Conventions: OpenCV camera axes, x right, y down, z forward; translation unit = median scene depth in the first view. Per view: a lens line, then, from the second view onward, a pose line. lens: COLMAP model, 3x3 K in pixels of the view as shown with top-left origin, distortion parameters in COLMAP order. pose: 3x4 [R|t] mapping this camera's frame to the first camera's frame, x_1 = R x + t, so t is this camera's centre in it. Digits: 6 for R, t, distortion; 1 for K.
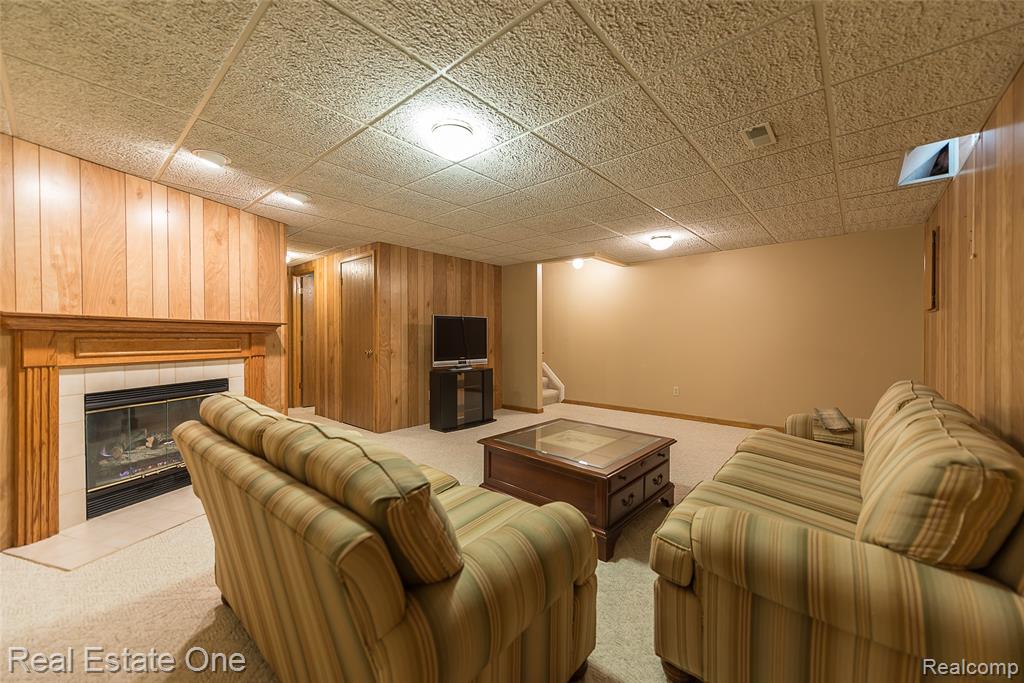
lens RADIAL K [[365.0, 0, 519.8], [0, 365.0, 339.2], [0, 0, 1]] dist [-0.002616, -0.000361]
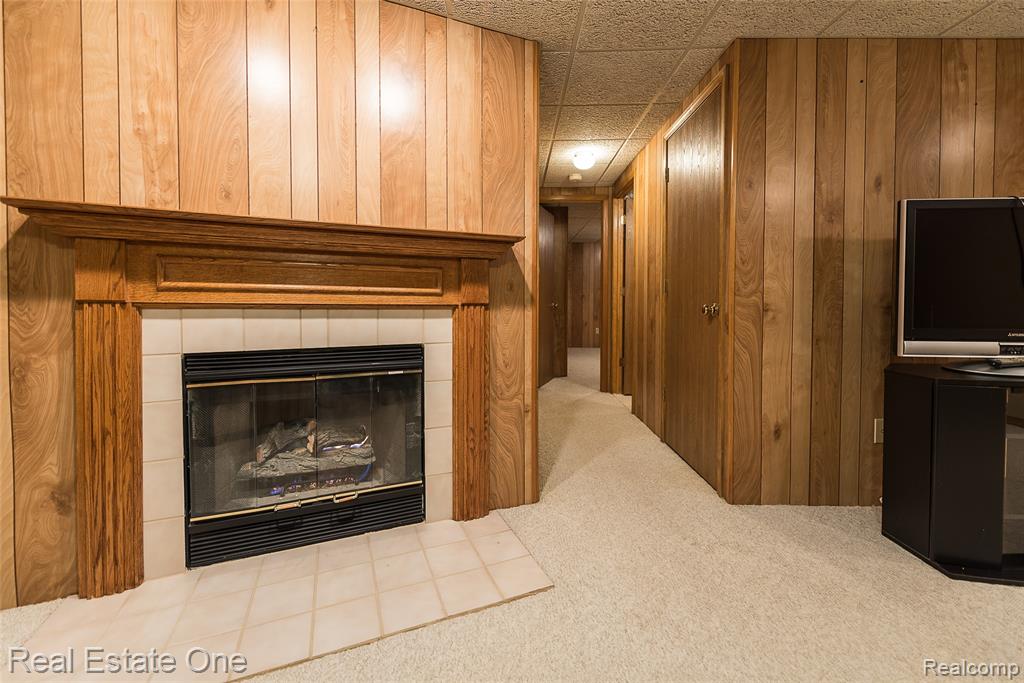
lens RADIAL K [[429.9, 0, 520.6], [0, 429.9, 309.9], [0, 0, 1]] dist [0.000714, -0.000567]
pose [[0.644716, 0.016572, -0.764243, -0.228929], [-0.011119, 0.999863, 0.012301, 0.046211], [0.764342, 0.000567, 0.644811, 0.681441]]
